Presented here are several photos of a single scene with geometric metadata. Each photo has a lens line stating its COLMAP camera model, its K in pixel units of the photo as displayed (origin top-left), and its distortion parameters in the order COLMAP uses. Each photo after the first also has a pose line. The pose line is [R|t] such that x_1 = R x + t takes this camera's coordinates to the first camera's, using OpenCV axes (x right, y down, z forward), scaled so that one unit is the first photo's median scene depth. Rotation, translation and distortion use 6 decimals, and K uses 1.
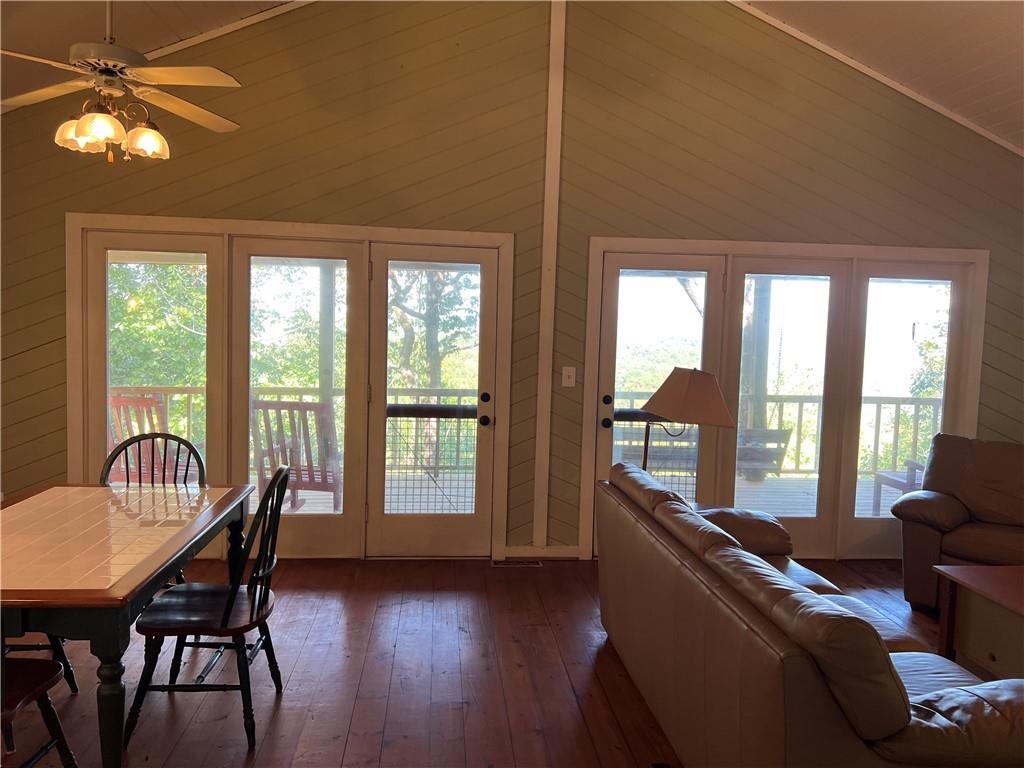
lens RADIAL K [[771.8, 0, 508.9], [0, 771.8, 380.5], [0, 0, 1]] dist [0.051775, -0.065280]
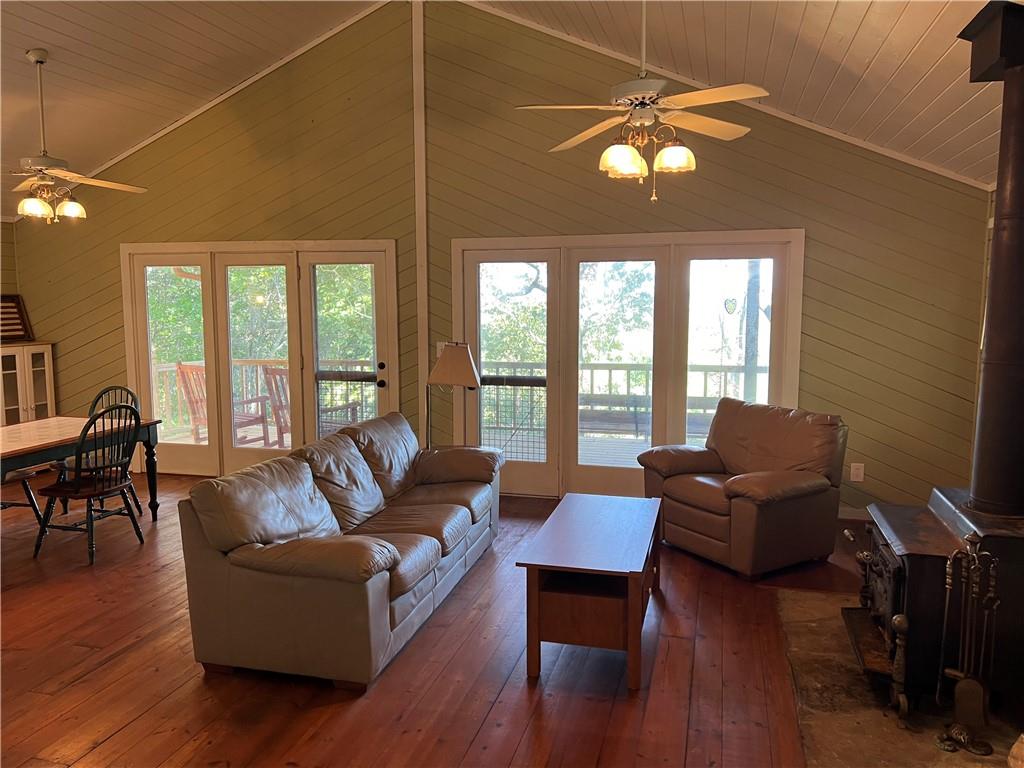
lens RADIAL K [[771.8, 0, 518.5], [0, 771.8, 385.1], [0, 0, 1]] dist [0.051775, -0.065280]
pose [[0.939072, 0.007514, -0.343639, 0.637511], [0.005303, 0.999325, 0.036344, 0.007840], [0.343680, -0.035952, 0.938398, -0.154782]]
